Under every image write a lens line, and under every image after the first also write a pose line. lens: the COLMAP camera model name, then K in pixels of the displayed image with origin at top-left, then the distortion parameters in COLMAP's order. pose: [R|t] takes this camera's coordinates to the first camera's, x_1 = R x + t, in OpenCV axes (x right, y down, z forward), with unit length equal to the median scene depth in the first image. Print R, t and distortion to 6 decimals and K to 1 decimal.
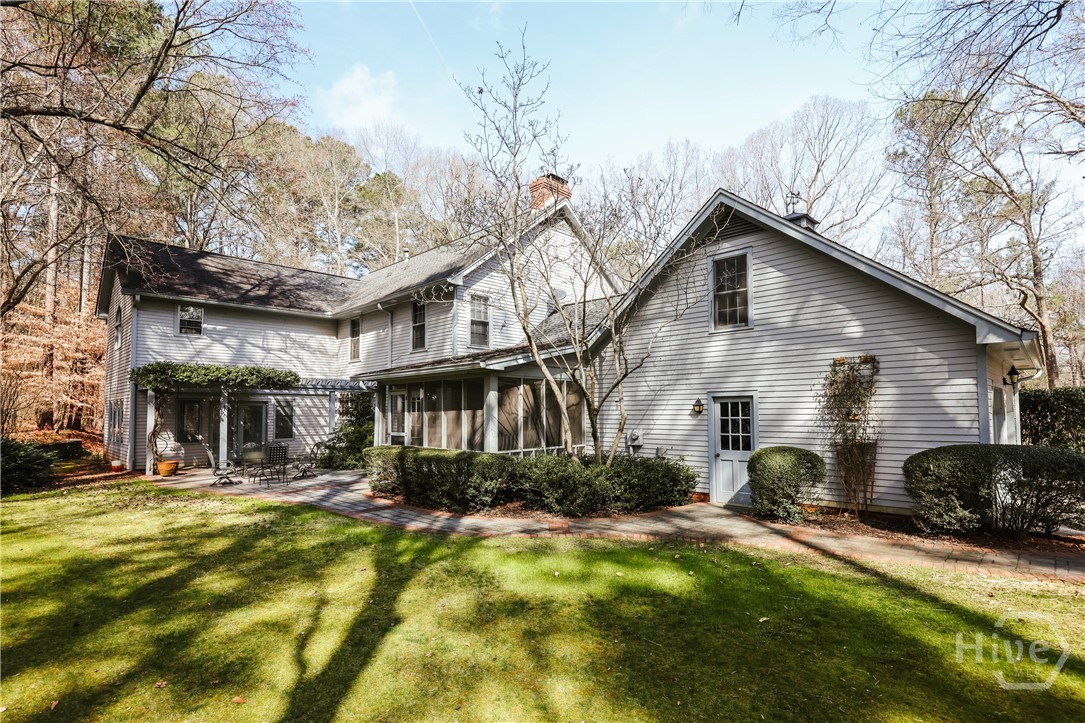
lens RADIAL K [[544.0, 0, 542.3], [0, 544.0, 365.1], [0, 0, 1]] dist [-0.007322, -0.000356]
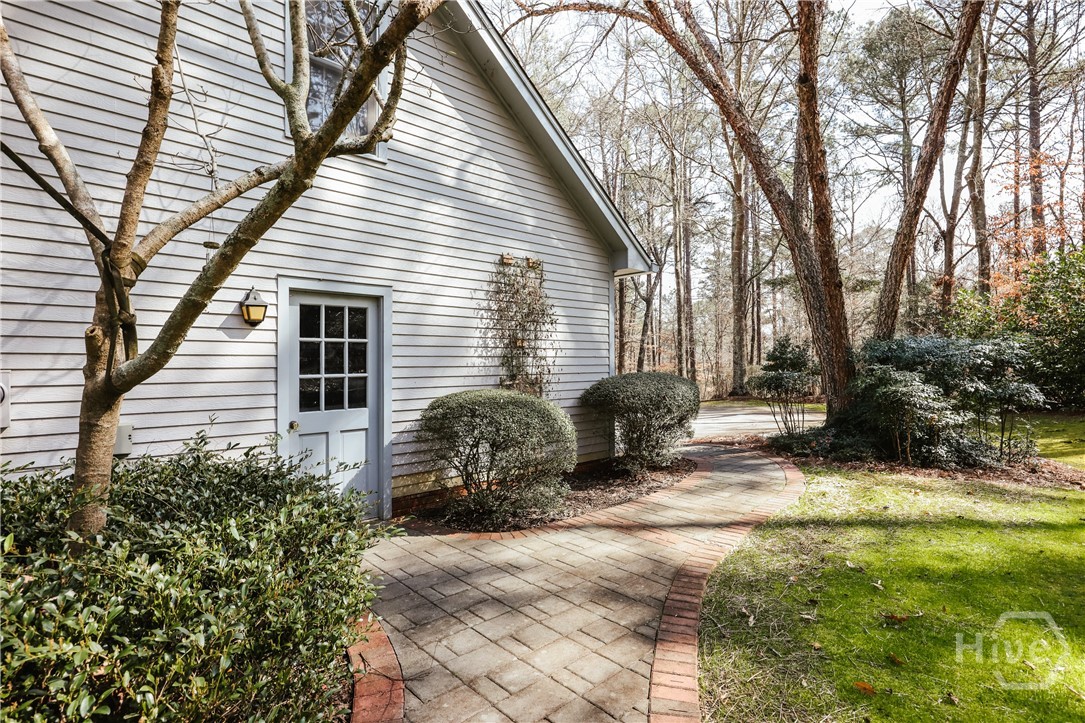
lens RADIAL K [[544.0, 0, 543.9], [0, 544.0, 363.7], [0, 0, 1]] dist [-0.007322, -0.000356]
pose [[0.004311, 0.011828, 0.999921, -0.111286], [-0.074253, 0.997173, -0.011476, 0.110767], [-0.997230, -0.074198, 0.005177, 0.831895]]
